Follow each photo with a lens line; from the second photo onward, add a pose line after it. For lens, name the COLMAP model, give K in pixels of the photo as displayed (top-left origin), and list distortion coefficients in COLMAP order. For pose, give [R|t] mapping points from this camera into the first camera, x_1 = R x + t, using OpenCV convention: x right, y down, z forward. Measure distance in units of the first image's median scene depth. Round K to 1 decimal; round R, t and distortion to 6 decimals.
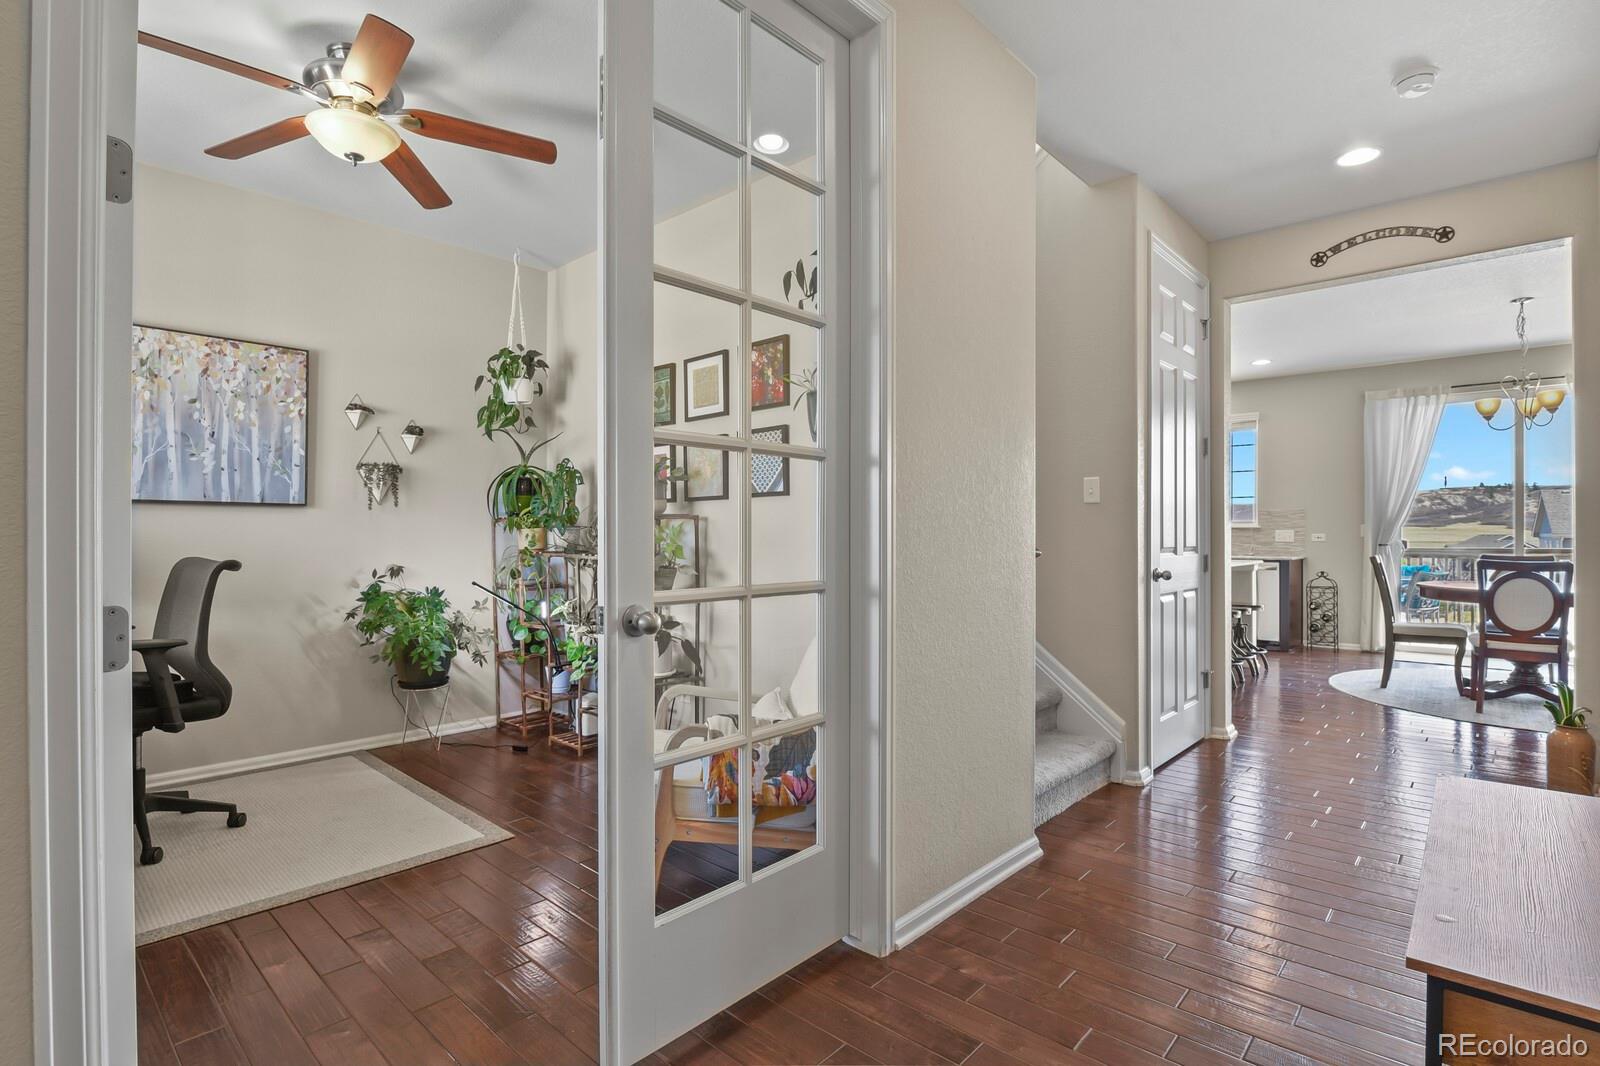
lens RADIAL K [[774.8, 0, 809.0], [0, 774.8, 533.9], [0, 0, 1]] dist [-0.011181, -0.005491]
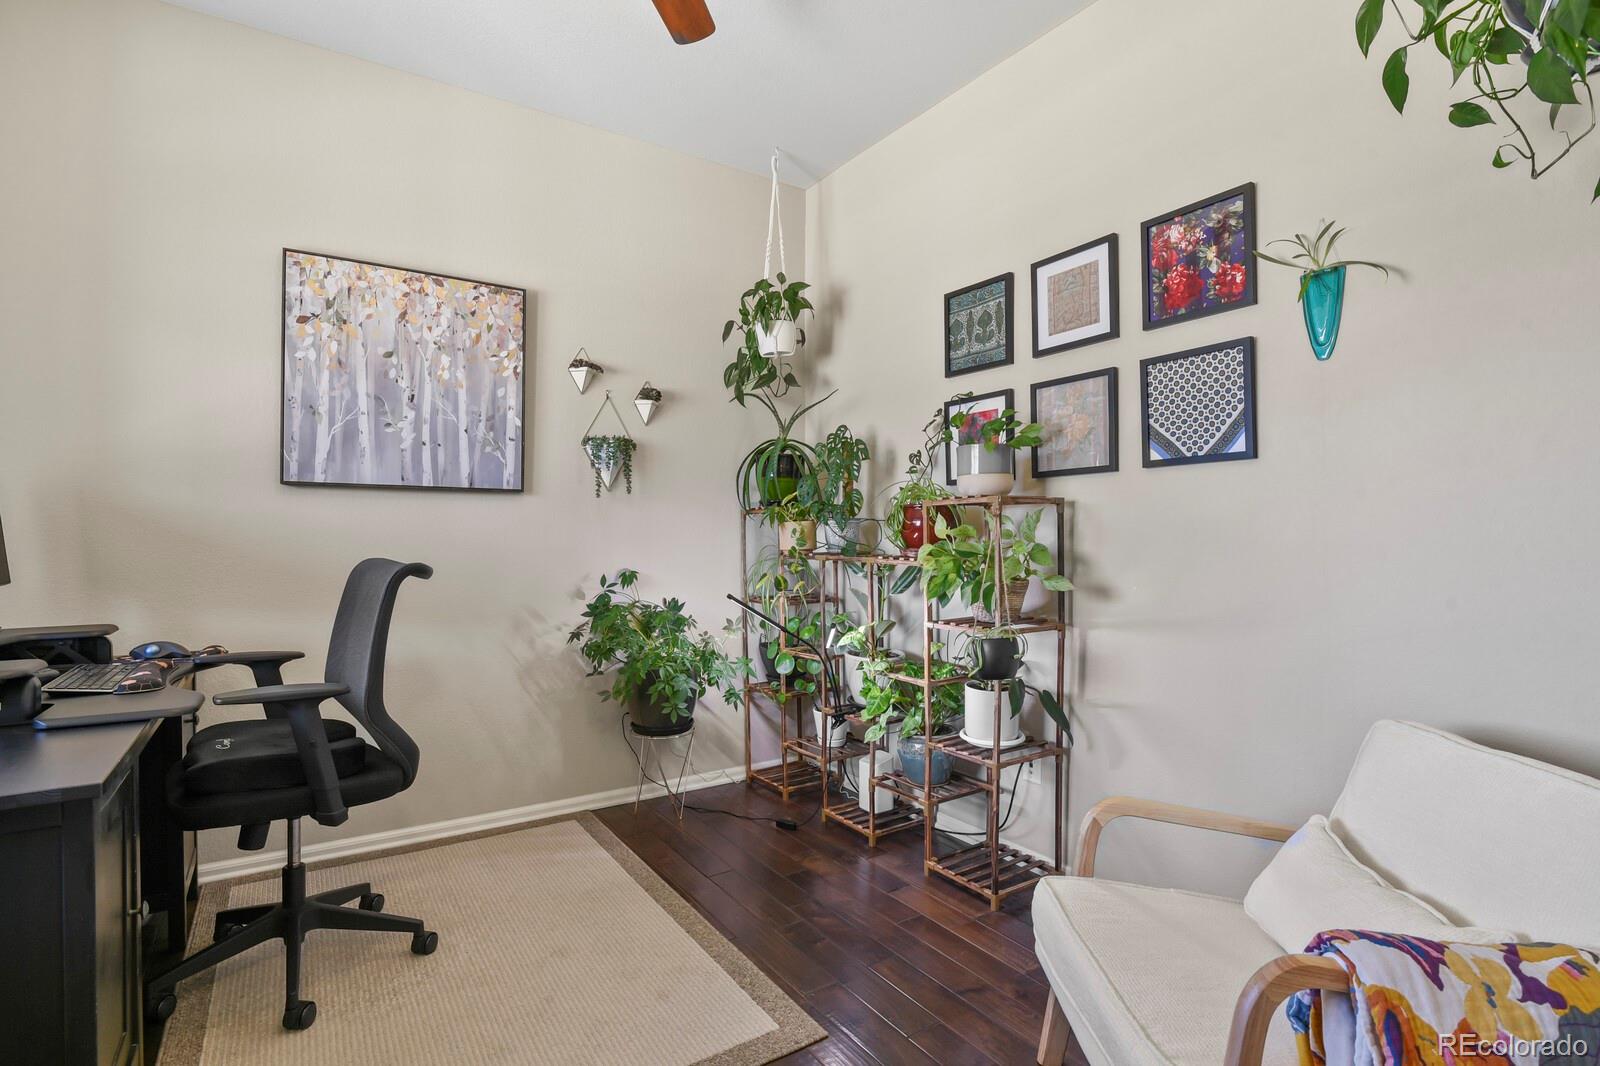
lens RADIAL K [[774.8, 0, 809.0], [0, 774.8, 533.9], [0, 0, 1]] dist [-0.011181, -0.005491]
pose [[0.971357, -0.001172, -0.237621, -0.187285], [0.000334, 0.999994, -0.003566, 0.007970], [0.237623, 0.003385, 0.971351, 0.310730]]
